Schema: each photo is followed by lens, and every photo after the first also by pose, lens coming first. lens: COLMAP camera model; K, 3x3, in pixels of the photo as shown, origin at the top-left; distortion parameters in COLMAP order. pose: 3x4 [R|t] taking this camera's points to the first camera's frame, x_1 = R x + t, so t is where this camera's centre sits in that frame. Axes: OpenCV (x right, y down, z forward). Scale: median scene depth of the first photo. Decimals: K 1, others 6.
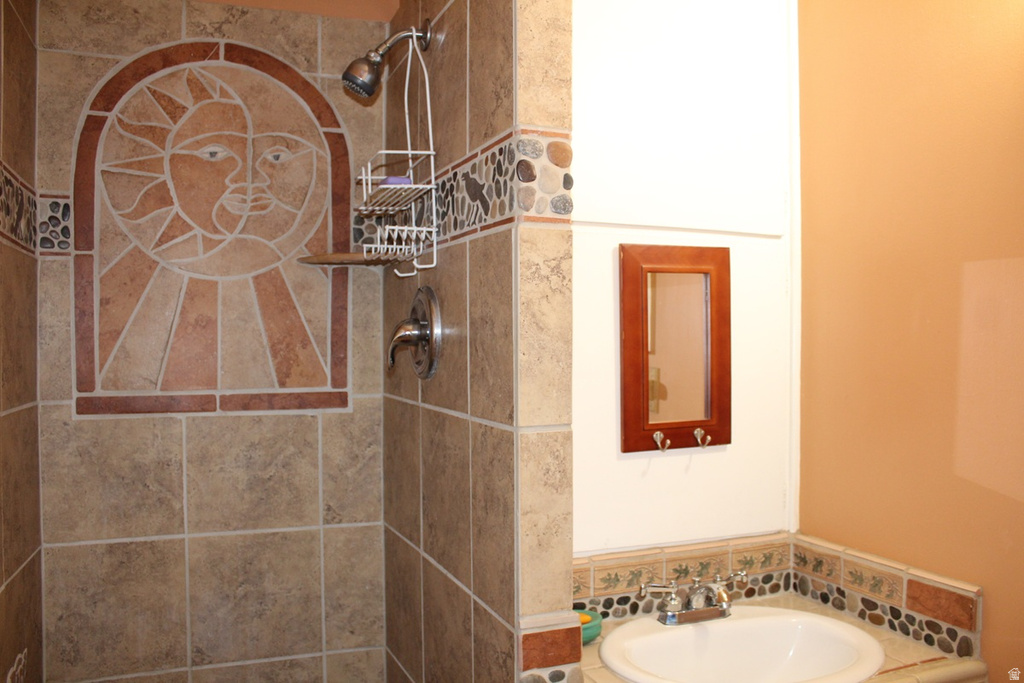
lens RADIAL K [[844.8, 0, 512.0], [0, 844.8, 341.5], [0, 0, 1]] dist [-0.151486, 0.121106]
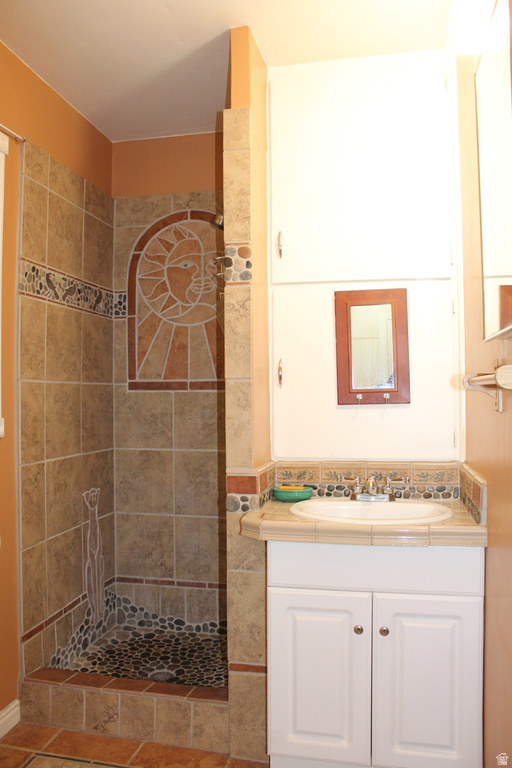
lens RADIAL K [[633.6, 0, 236.0], [0, 633.6, 368.2], [0, 0, 1]] dist [-0.151486, 0.121106]
pose [[0.823250, -0.022645, -0.567227, 0.662789], [0.002910, 0.999359, -0.035673, 0.091429], [0.567671, 0.027717, 0.822789, -0.232349]]
